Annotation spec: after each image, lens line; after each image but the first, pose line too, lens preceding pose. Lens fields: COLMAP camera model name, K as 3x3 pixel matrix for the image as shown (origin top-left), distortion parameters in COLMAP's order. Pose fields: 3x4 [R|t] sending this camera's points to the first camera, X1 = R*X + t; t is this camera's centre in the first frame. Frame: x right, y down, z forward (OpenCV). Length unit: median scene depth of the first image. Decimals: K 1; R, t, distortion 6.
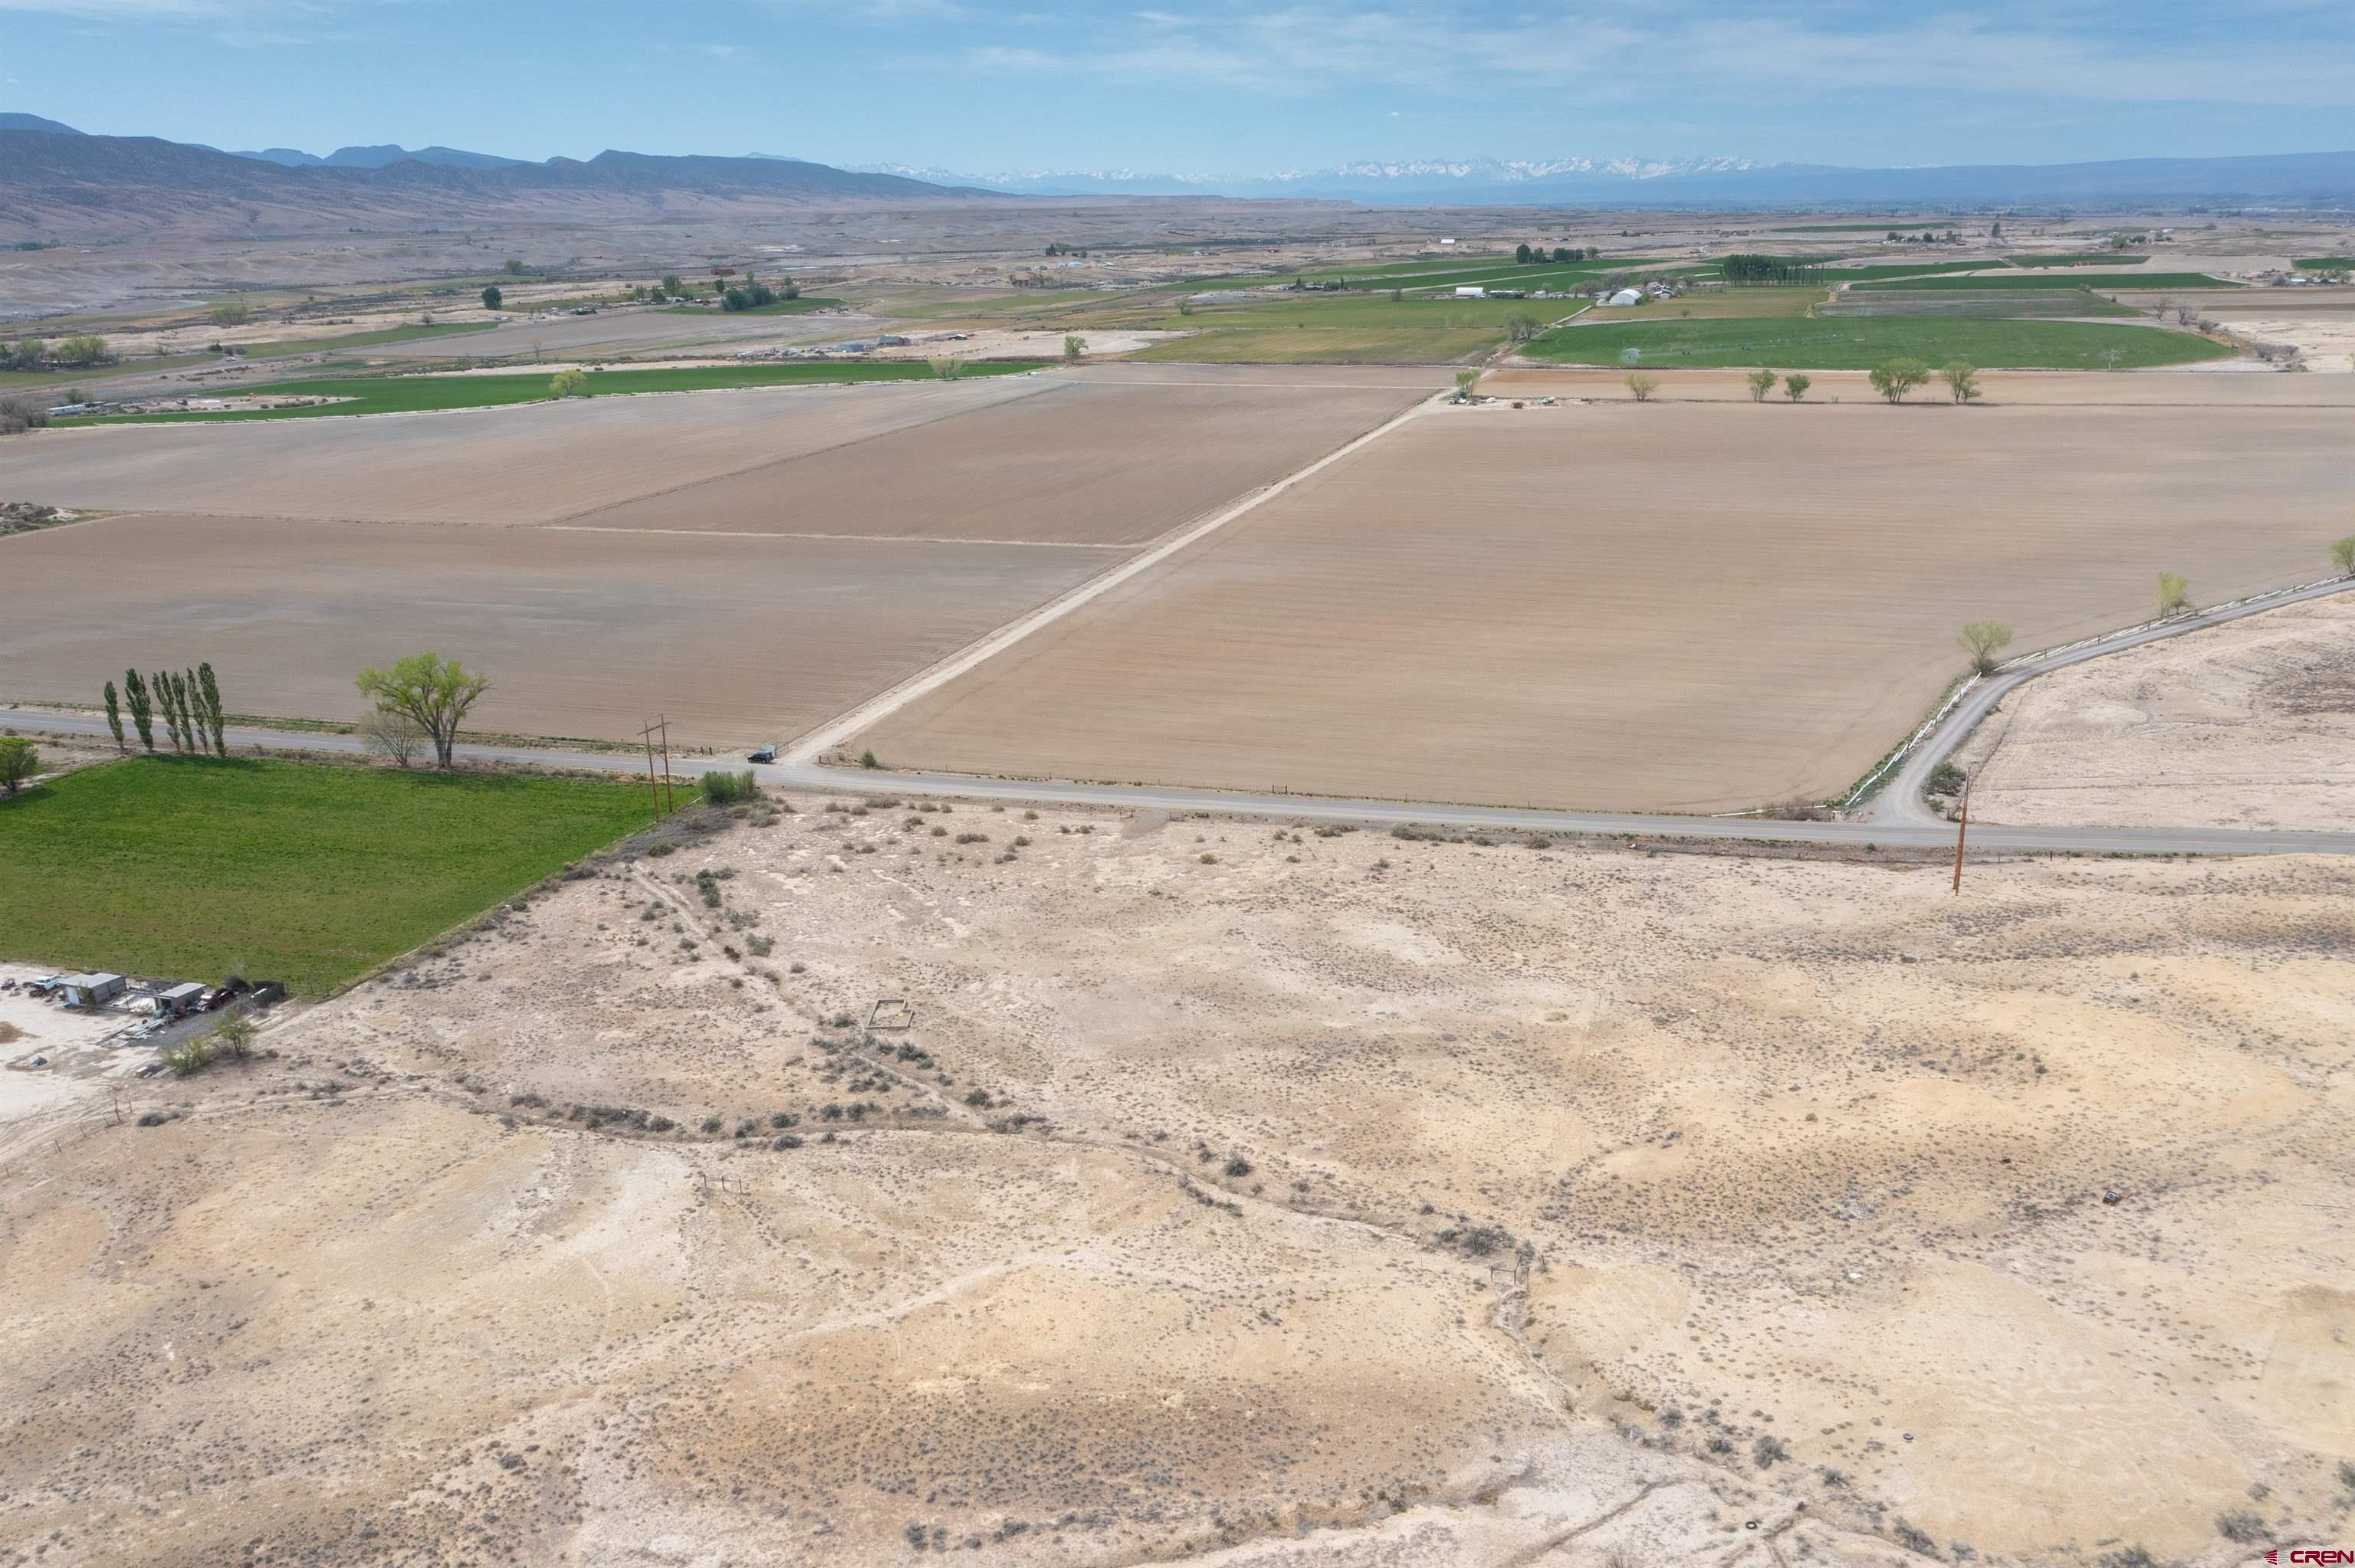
lens RADIAL K [[1865.3, 0, 1175.9], [0, 1865.3, 778.0], [0, 0, 1]] dist [-0.013362, 0.004539]
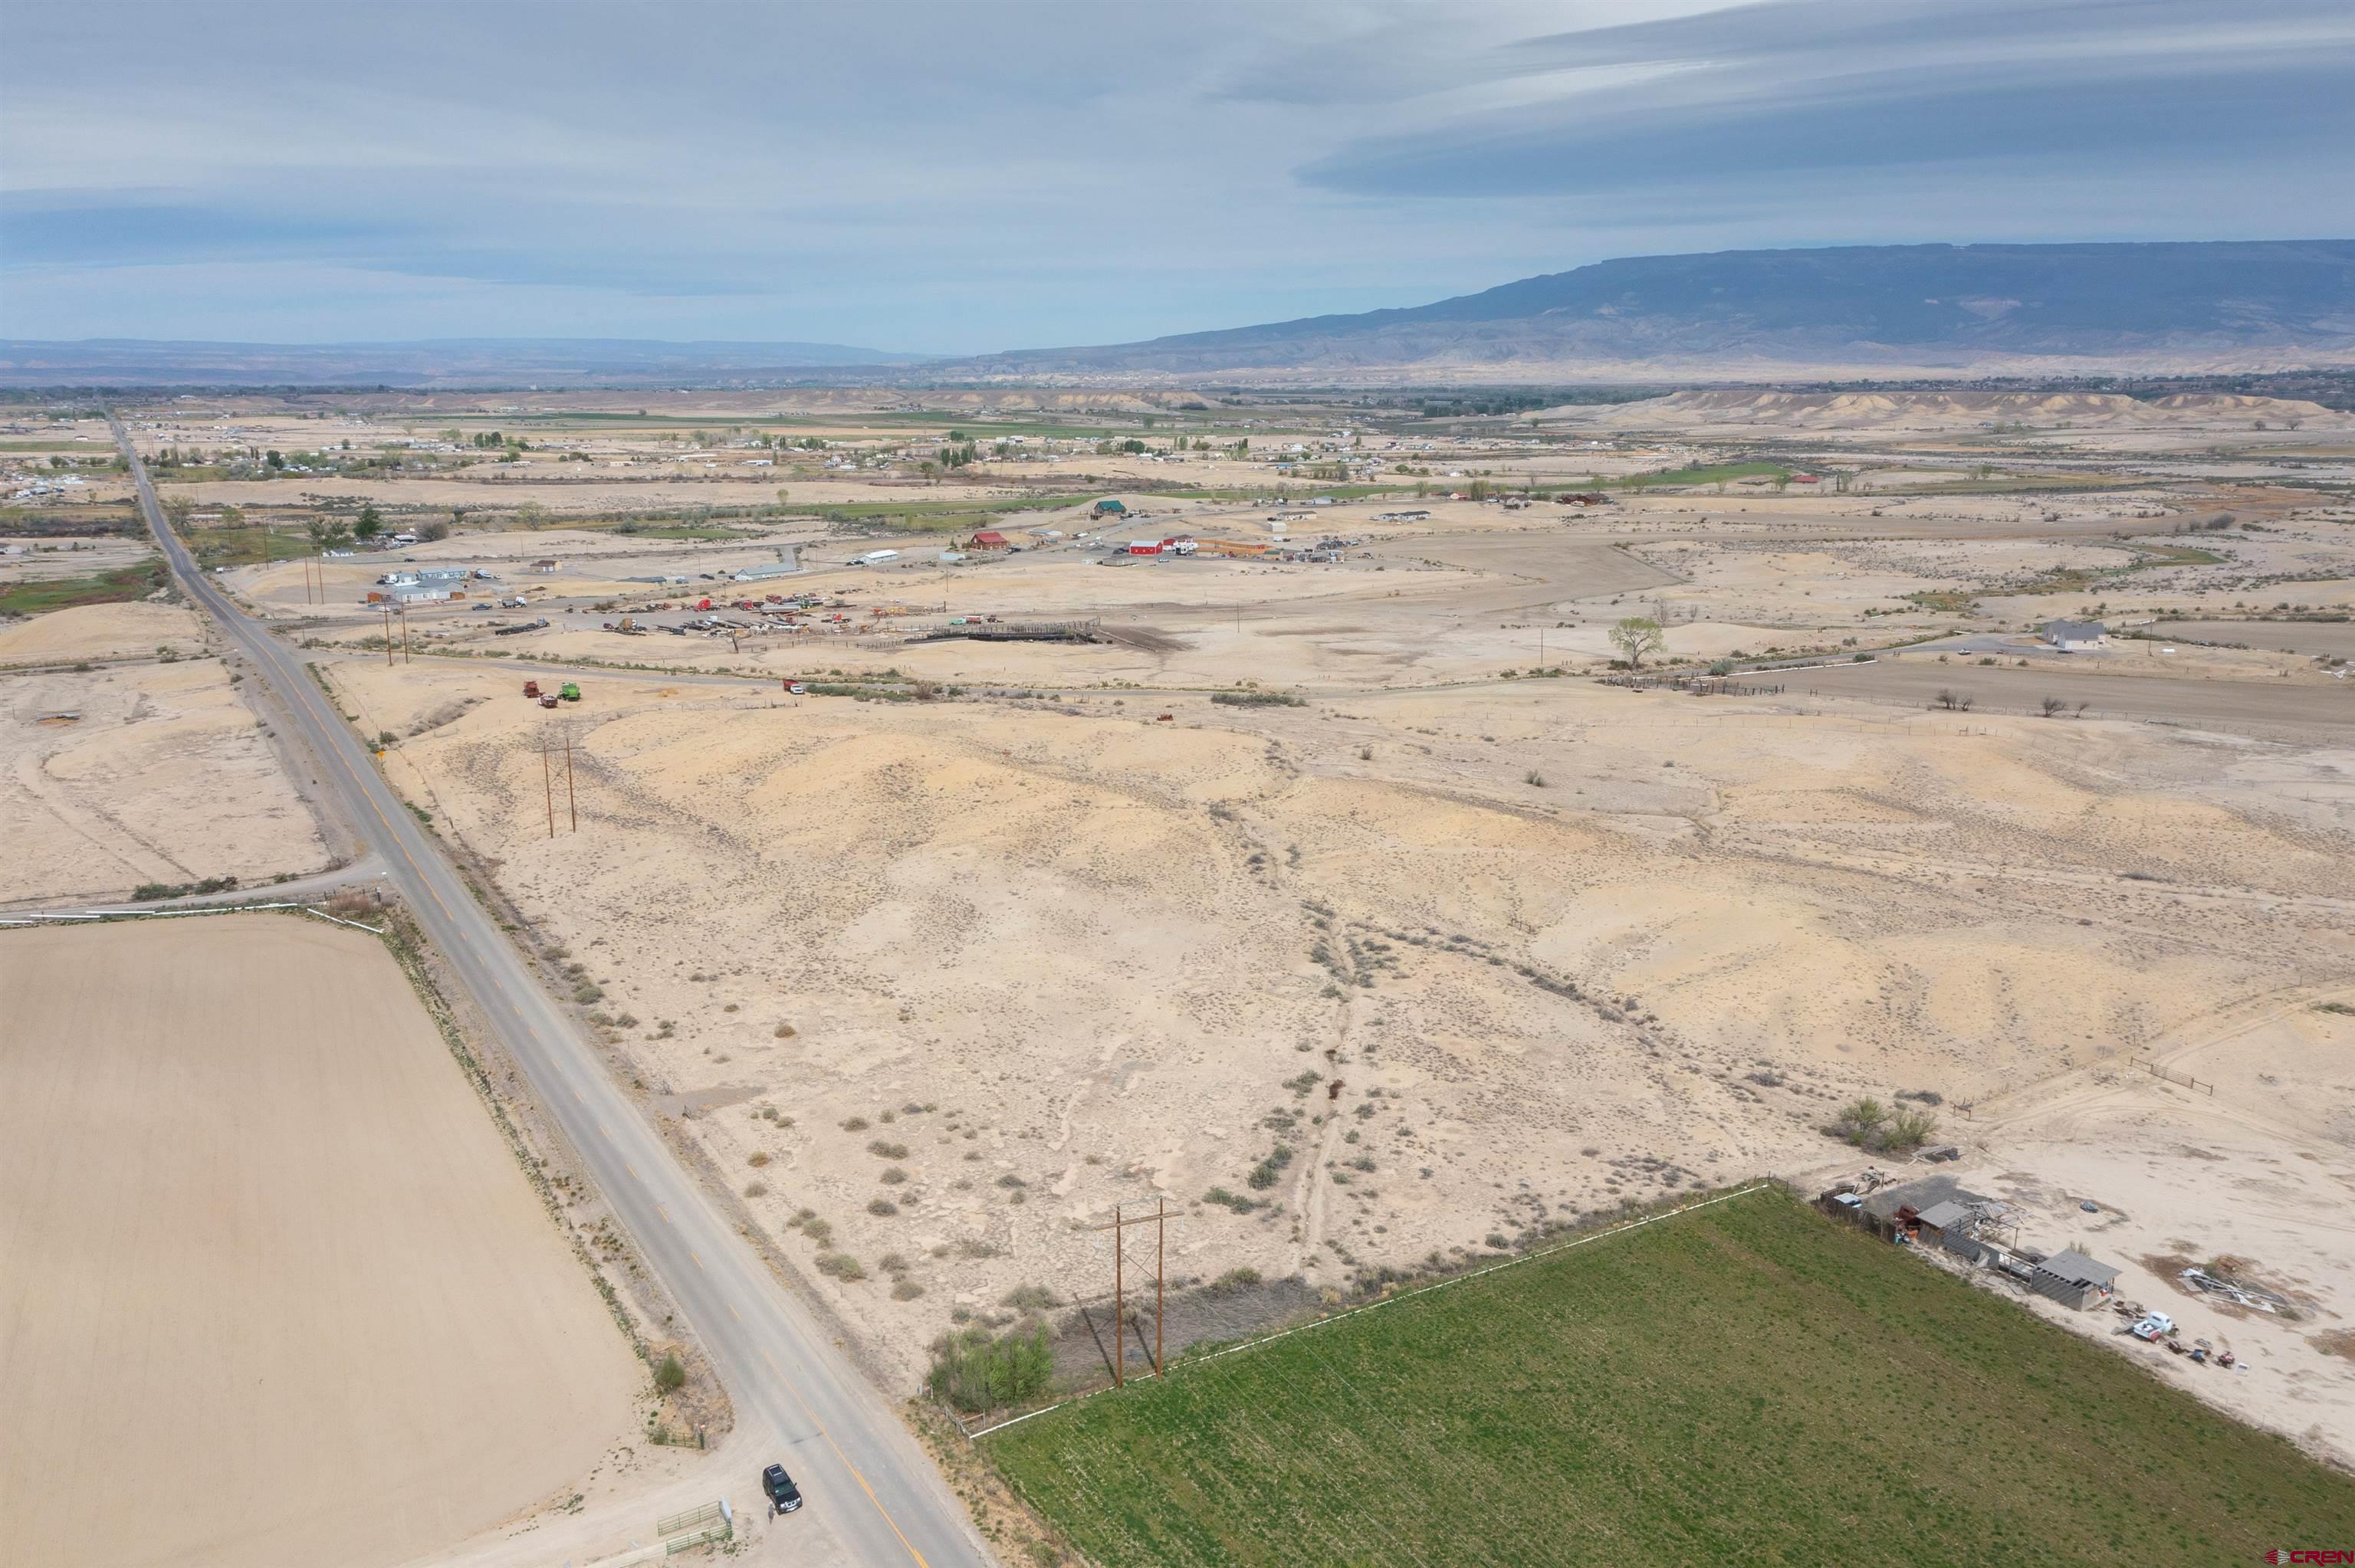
lens RADIAL K [[1865.3, 0, 1169.9], [0, 1865.3, 785.1], [0, 0, 1]] dist [-0.013362, 0.004539]
pose [[-0.747401, -0.132050, 0.651118, -0.363909], [0.209335, 0.883320, 0.419433, -0.209644], [-0.630532, 0.449786, -0.632552, 0.759044]]
